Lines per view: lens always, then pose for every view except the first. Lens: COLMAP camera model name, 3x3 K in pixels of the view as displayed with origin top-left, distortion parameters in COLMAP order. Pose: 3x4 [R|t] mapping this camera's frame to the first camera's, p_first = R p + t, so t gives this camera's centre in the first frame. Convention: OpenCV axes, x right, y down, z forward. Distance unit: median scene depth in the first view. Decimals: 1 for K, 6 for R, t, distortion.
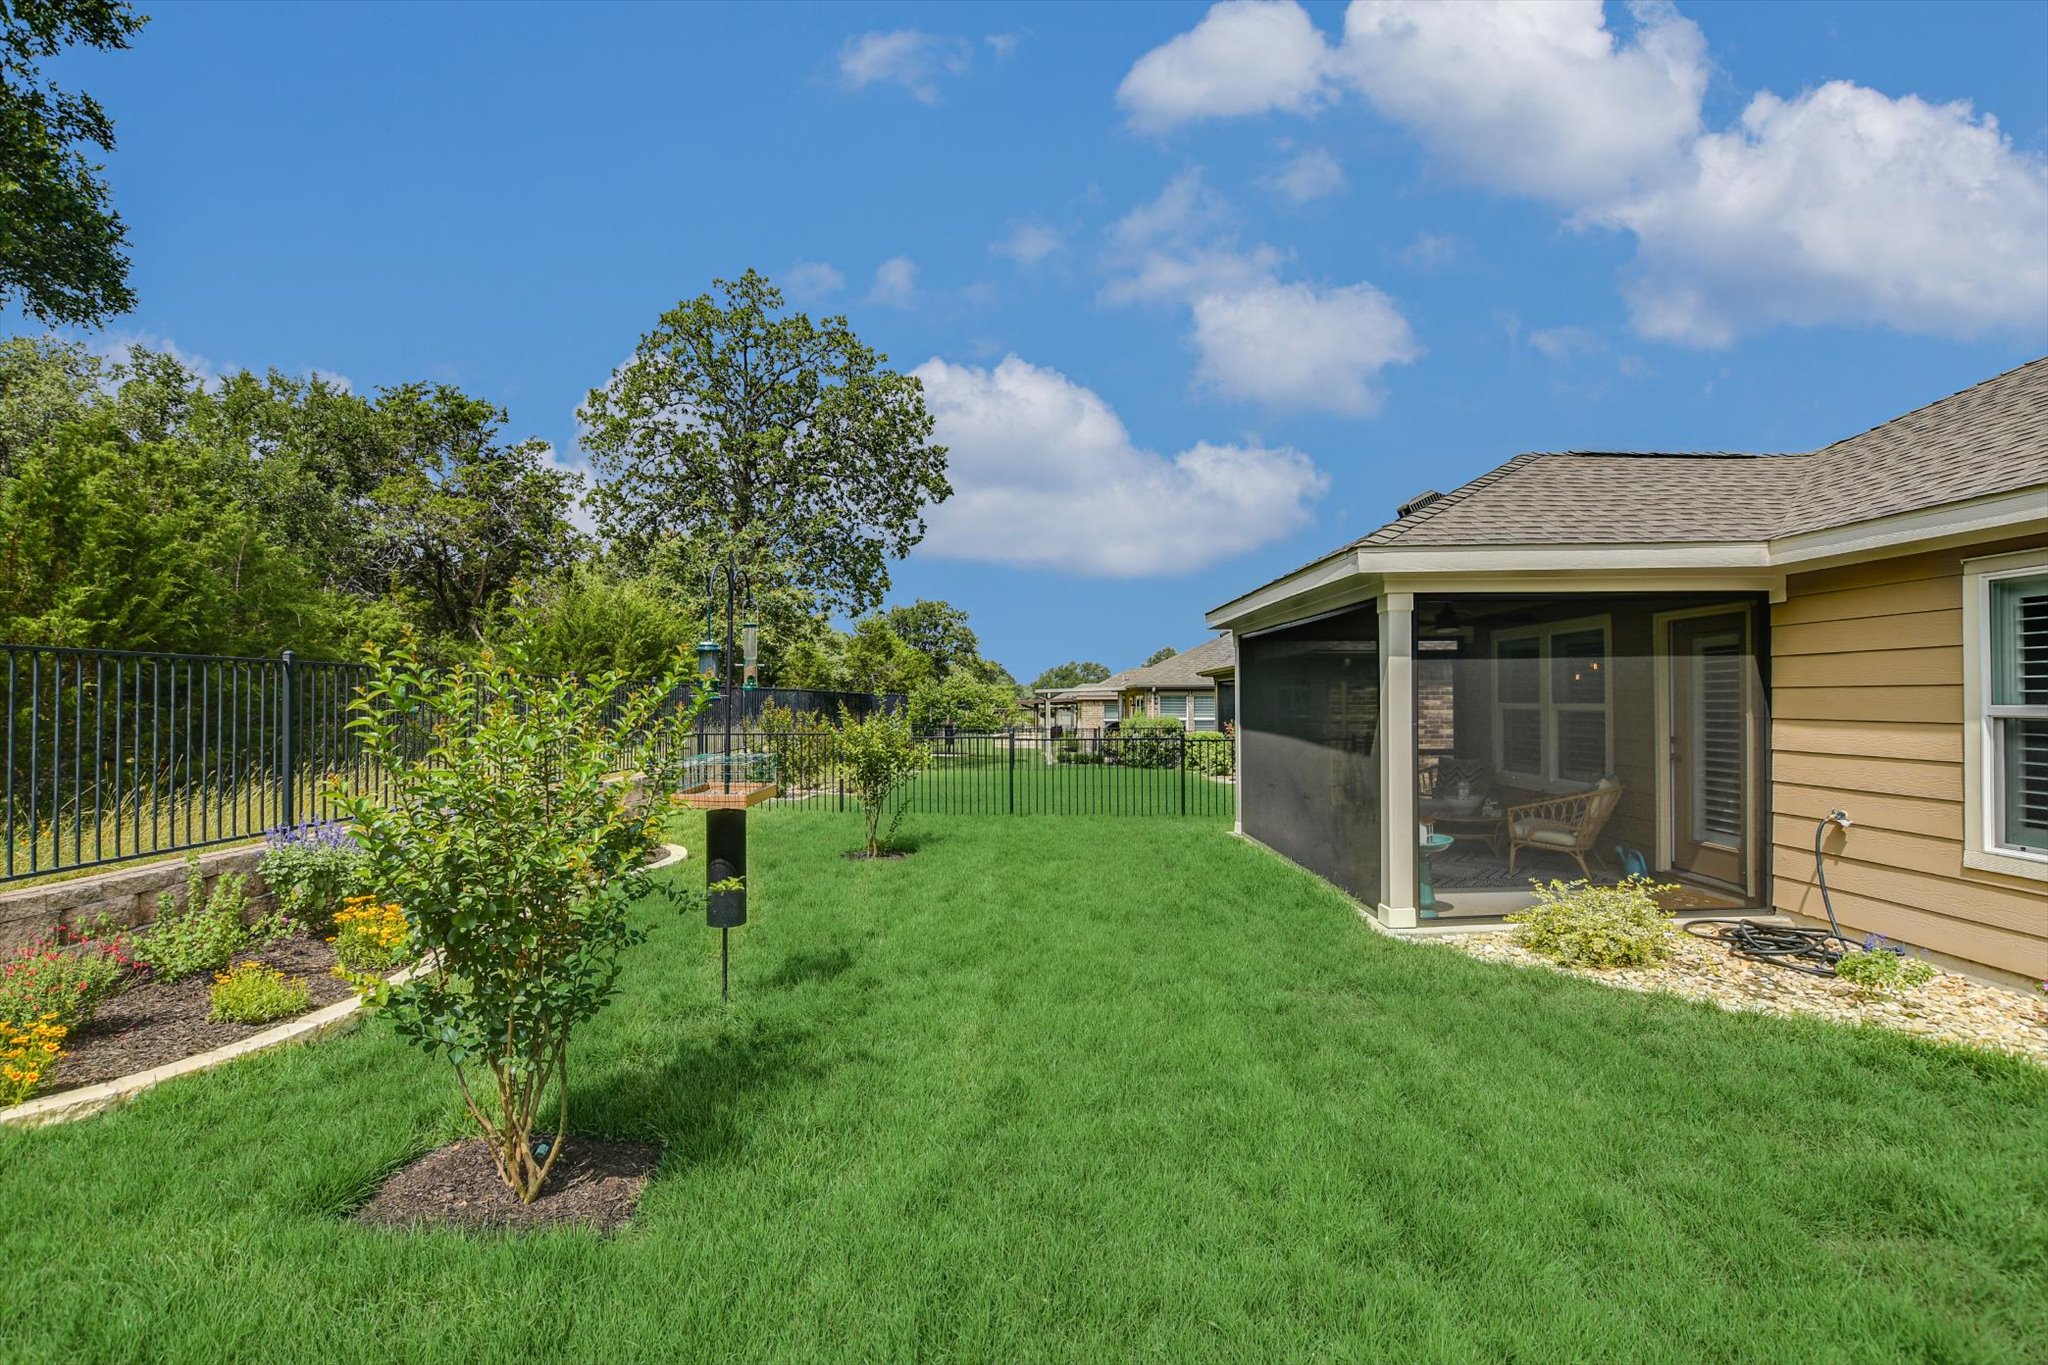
lens RADIAL K [[903.1, 0, 977.7], [0, 903.1, 684.2], [0, 0, 1]] dist [-0.001626, 0.000045]
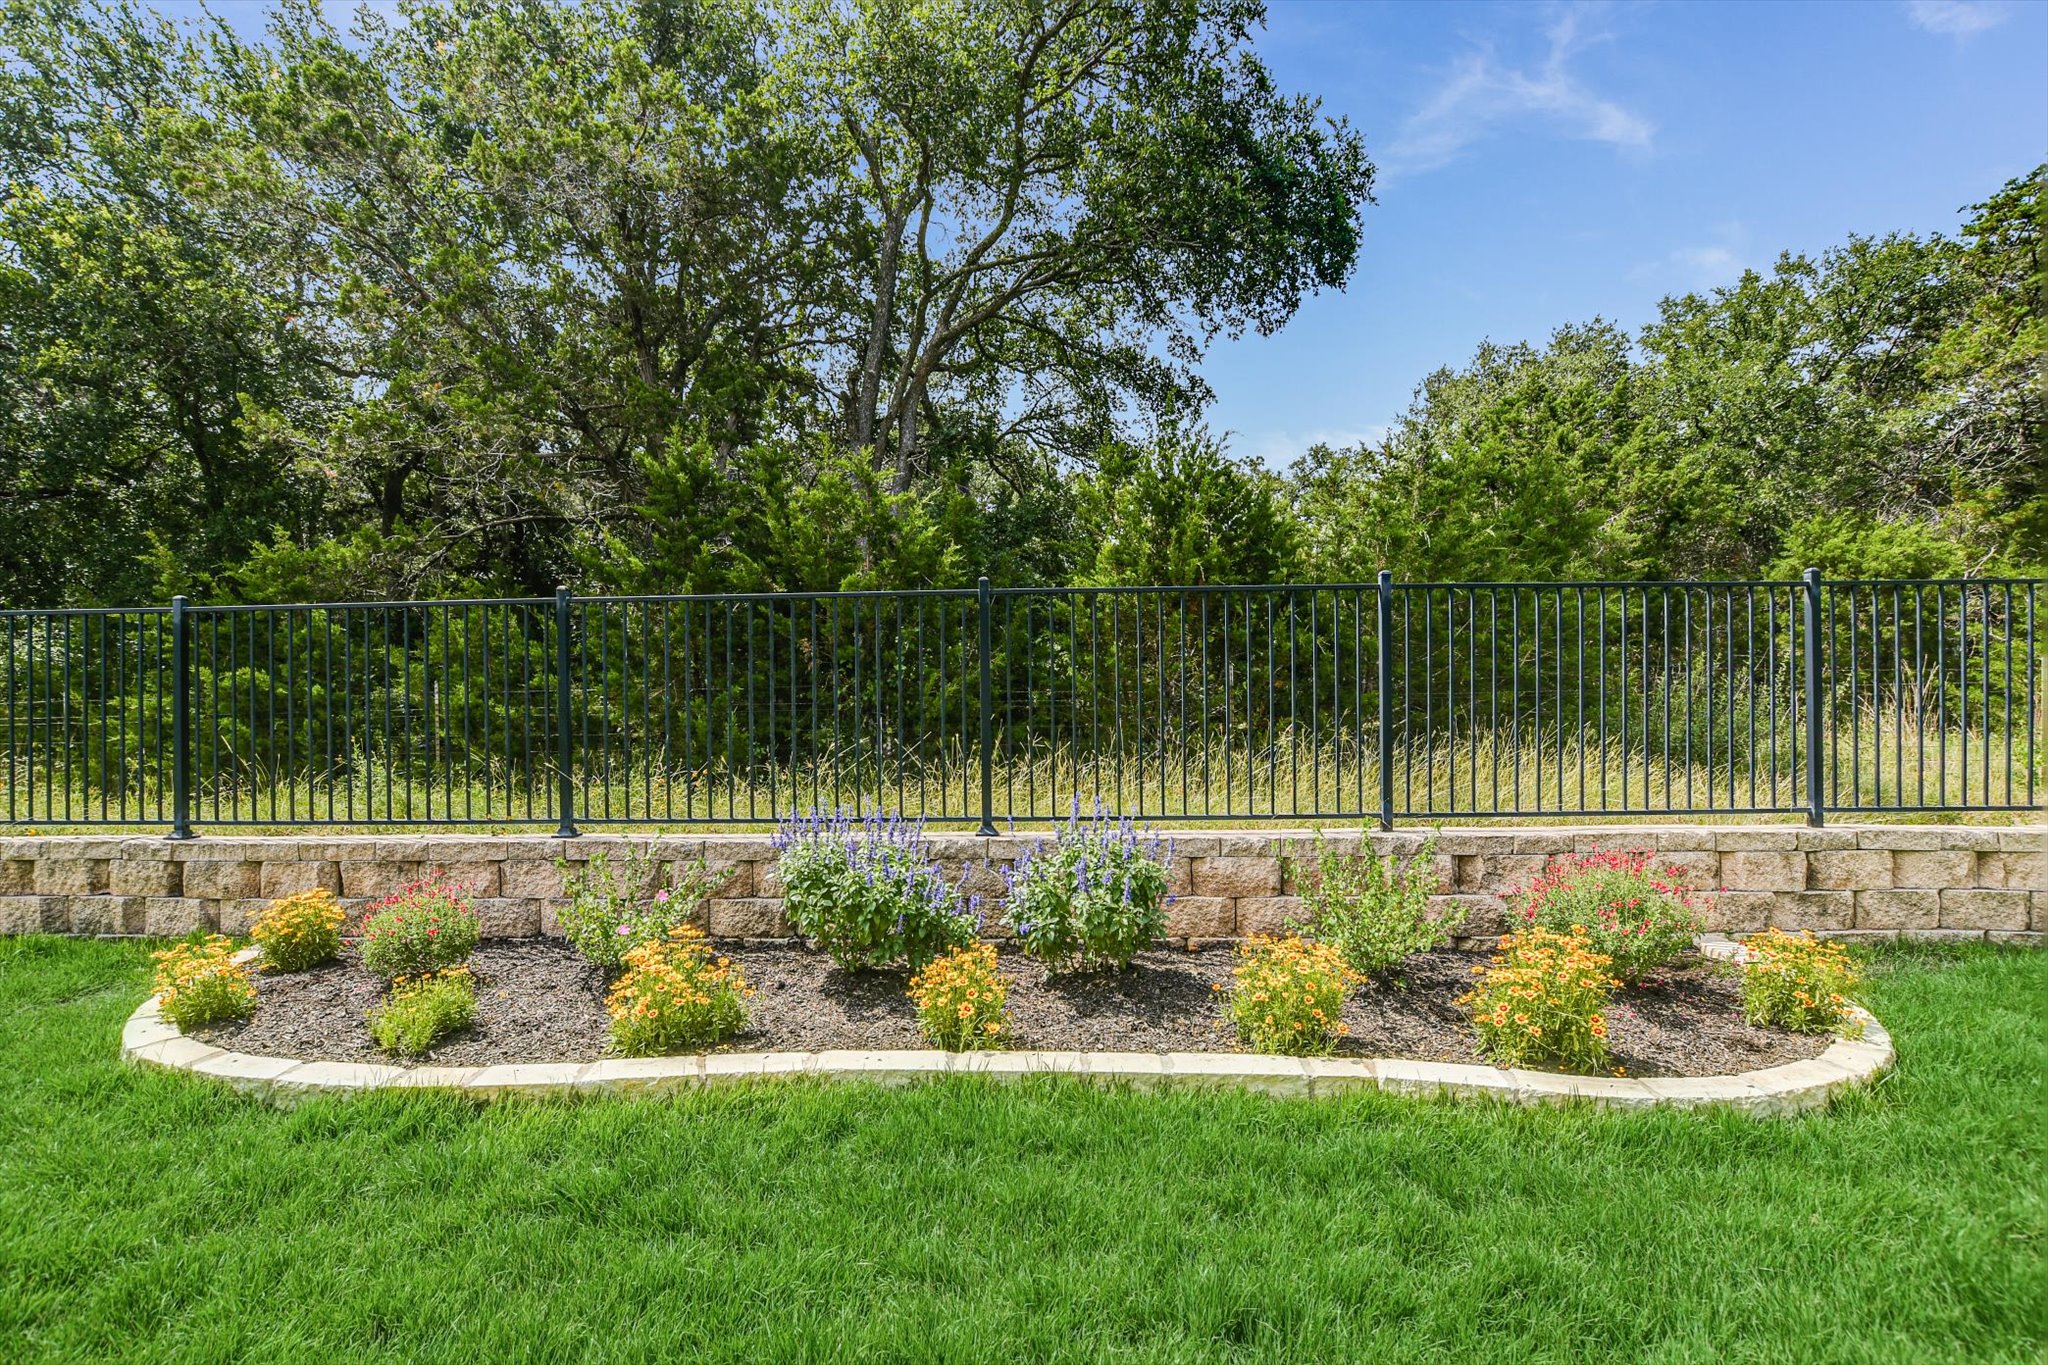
lens RADIAL K [[889.2, 0, 1010.4], [0, 889.2, 690.0], [0, 0, 1]] dist [-0.019426, 0.000169]
pose [[-0.008687, 0.000418, -0.999962, -0.004923], [0.029765, 0.999557, 0.000160, 0.014295], [0.999519, -0.029763, -0.008696, 0.281002]]
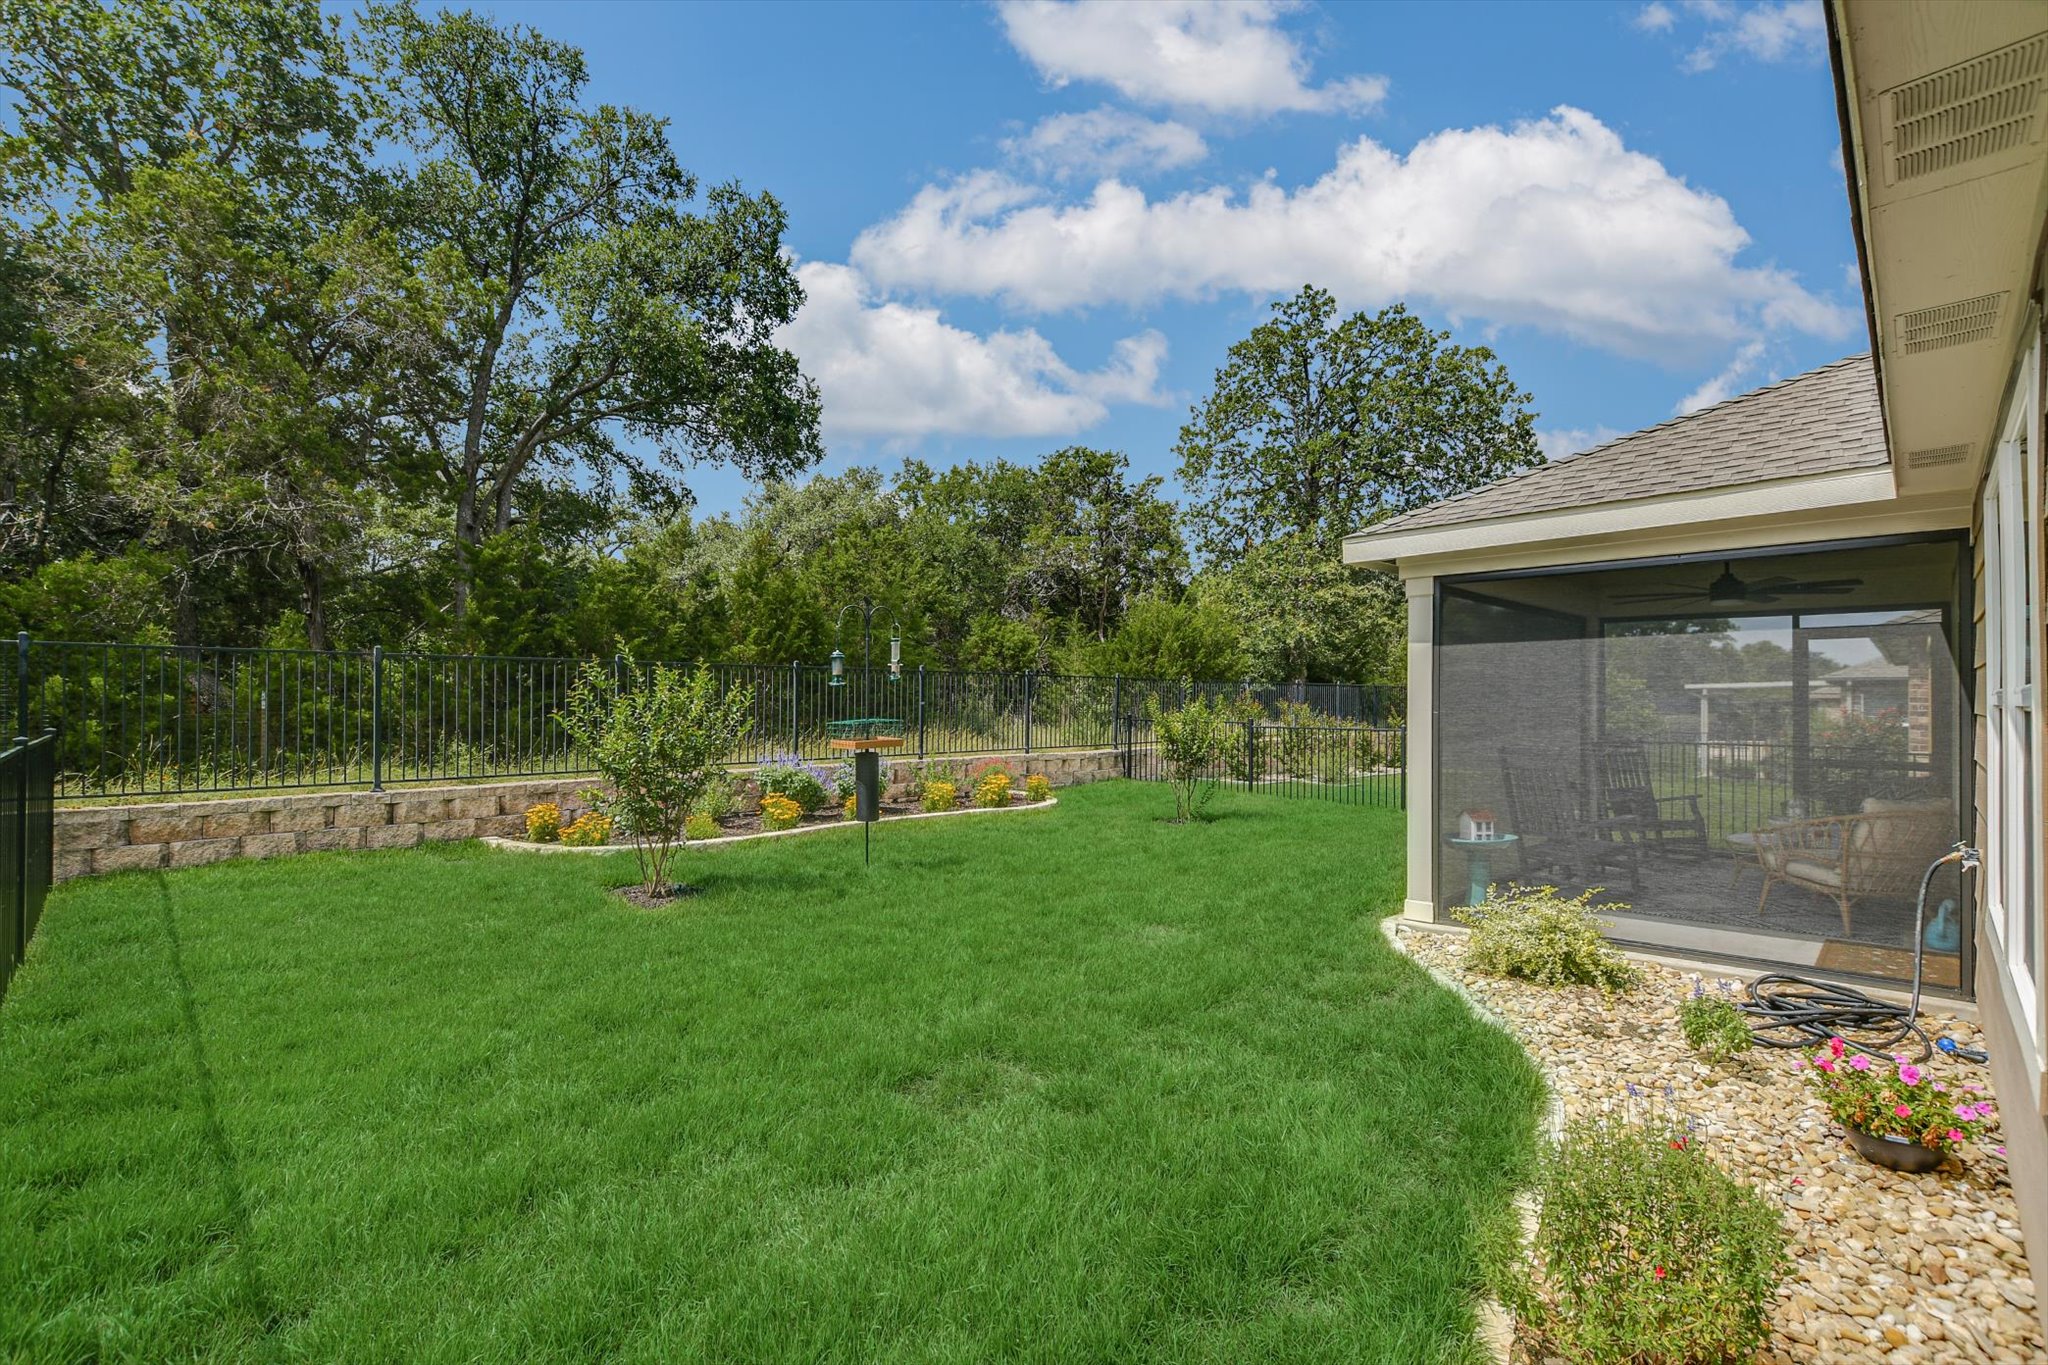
lens RADIAL K [[906.3, 0, 1010.4], [0, 906.3, 690.7], [0, 0, 1]] dist [-0.033516, 0.004608]
pose [[0.734959, 0.002844, -0.678106, 0.209966], [0.004171, 0.999953, 0.008715, 0.001823], [0.678099, -0.009233, 0.734912, -0.005376]]
